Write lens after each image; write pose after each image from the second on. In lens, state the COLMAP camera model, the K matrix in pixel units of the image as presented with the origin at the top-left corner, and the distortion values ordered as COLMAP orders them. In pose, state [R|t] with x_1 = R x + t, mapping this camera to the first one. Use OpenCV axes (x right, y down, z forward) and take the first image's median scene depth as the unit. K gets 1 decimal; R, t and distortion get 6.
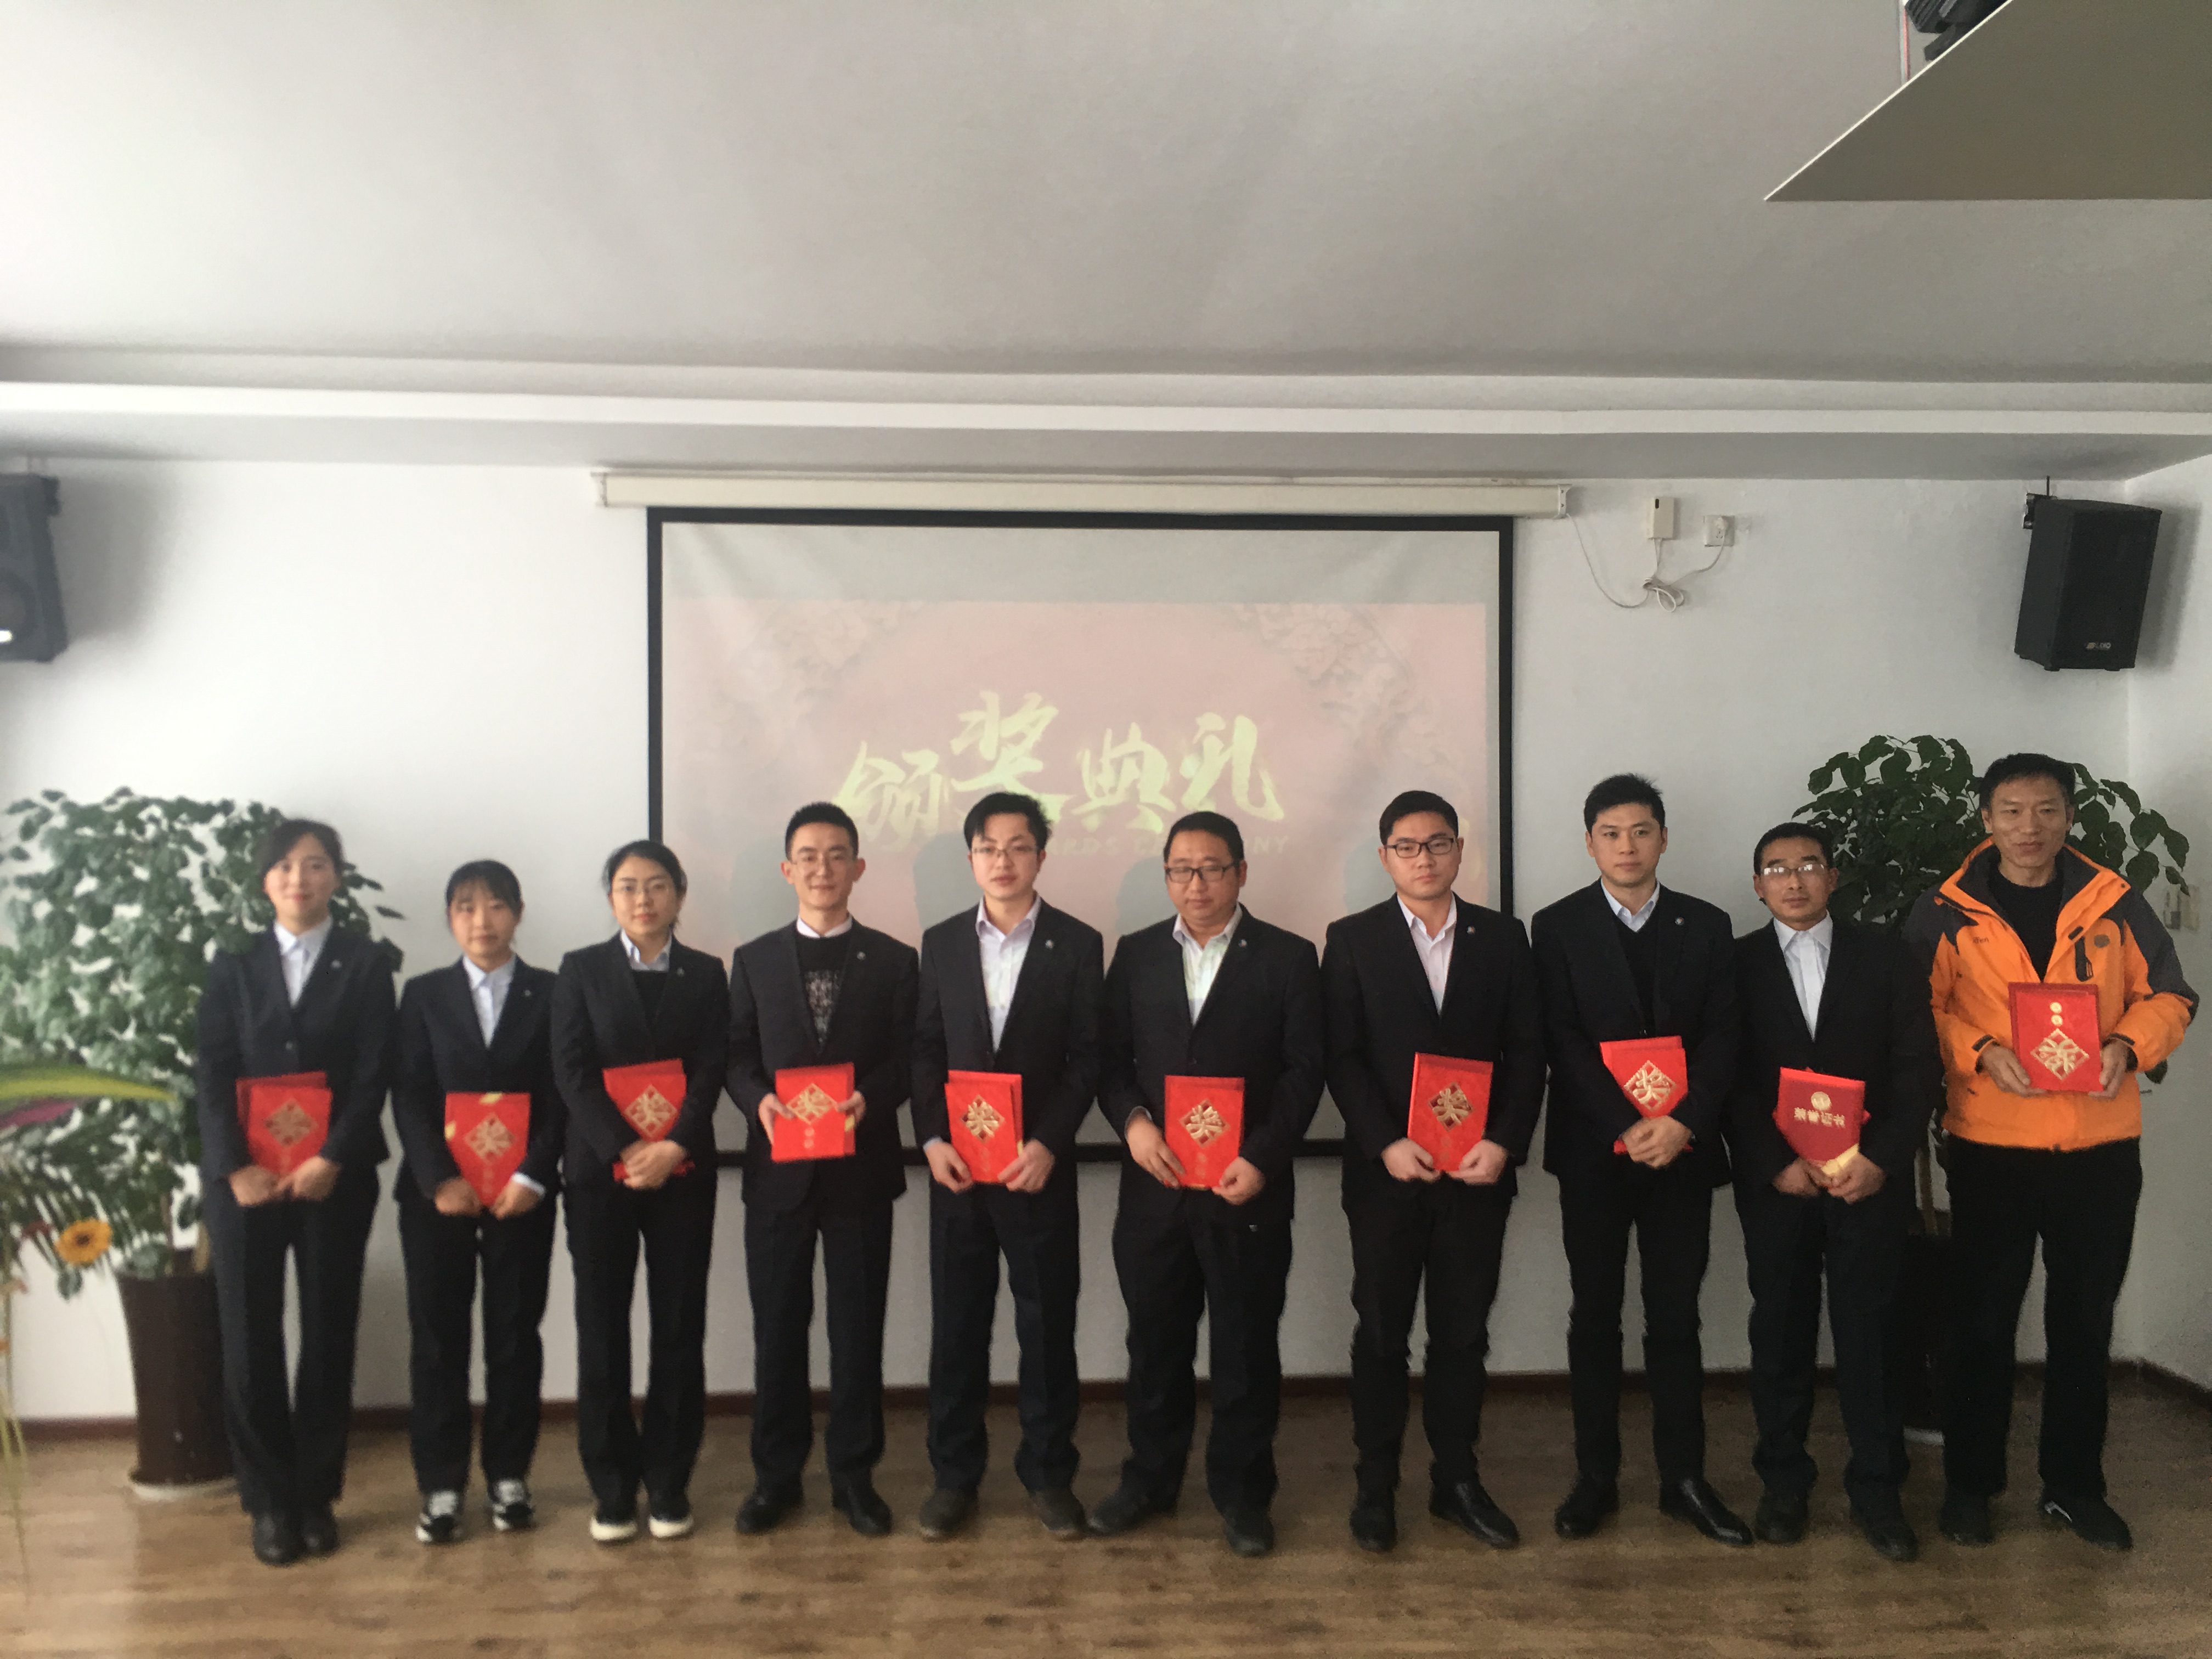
lens RADIAL K [[1819.9, 0, 1106.0], [0, 1819.9, 829.5], [0, 0, 1]] dist [0.088652, -0.123014]
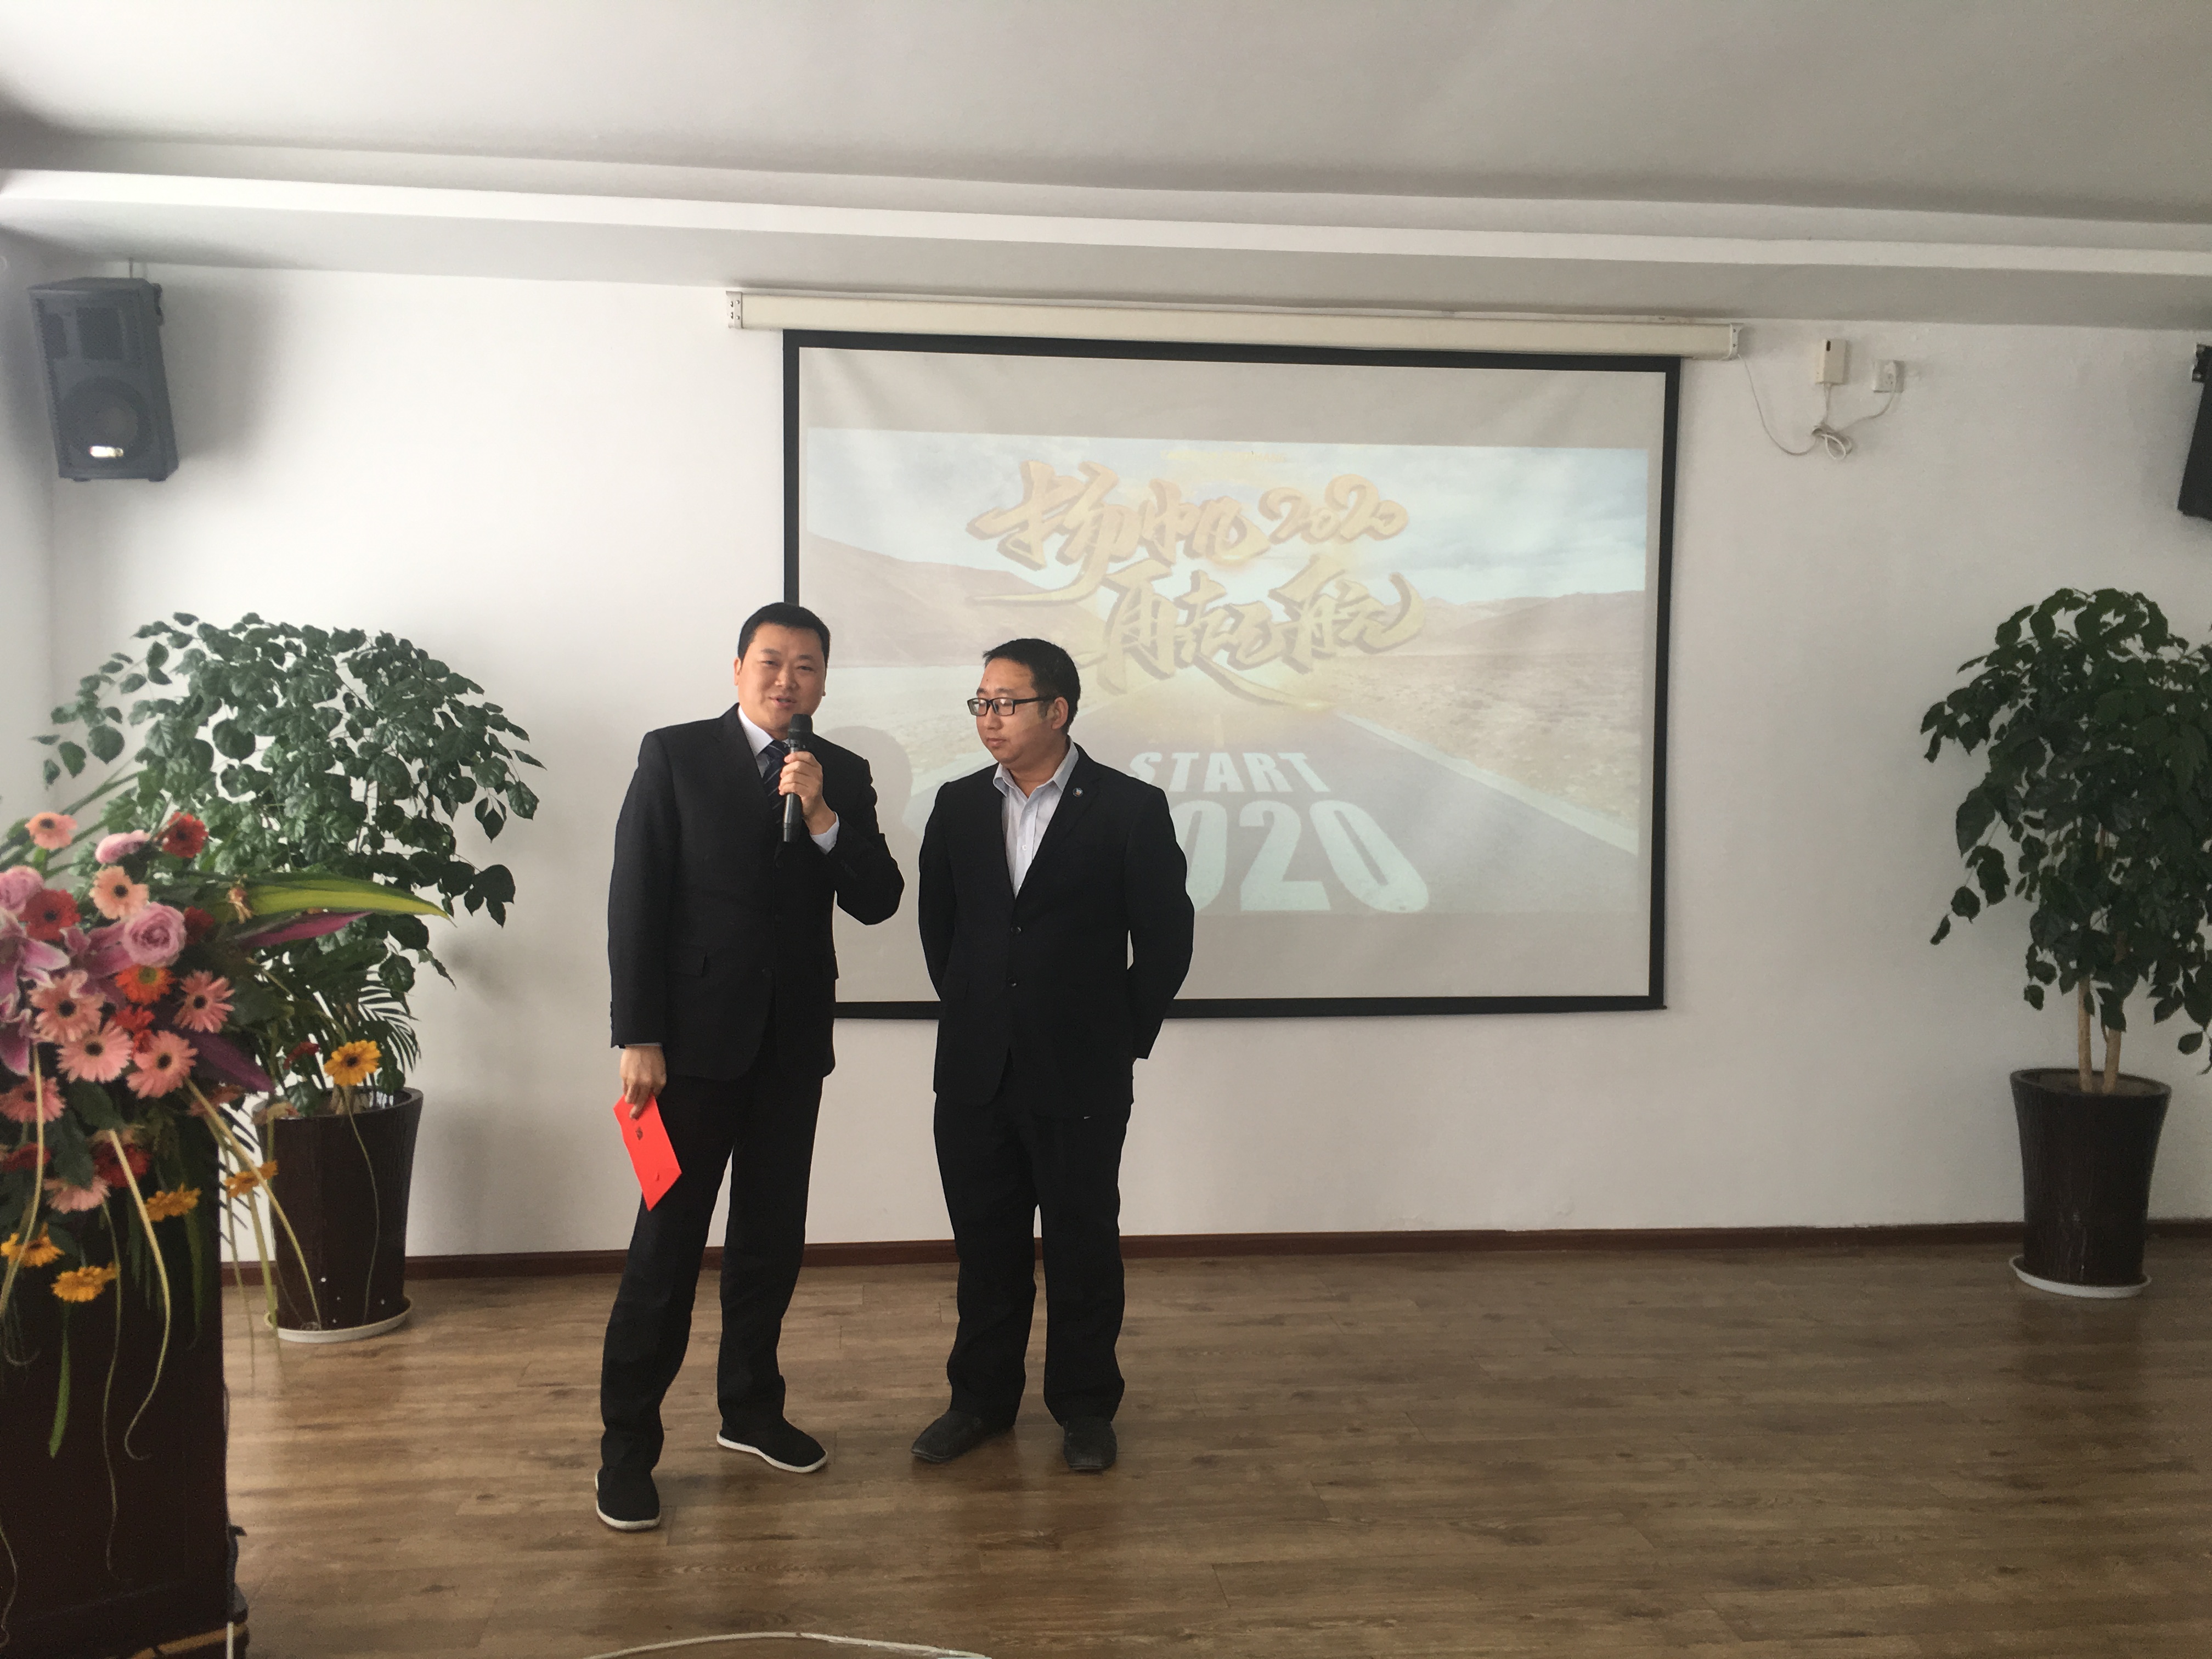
lens RADIAL K [[1819.9, 0, 1106.0], [0, 1819.9, 829.5], [0, 0, 1]] dist [0.088652, -0.123014]
pose [[0.999431, 0.012025, 0.031508, -0.111292], [-0.014182, 0.997506, 0.069136, 0.015307], [-0.030598, -0.069543, 0.997110, 0.025448]]
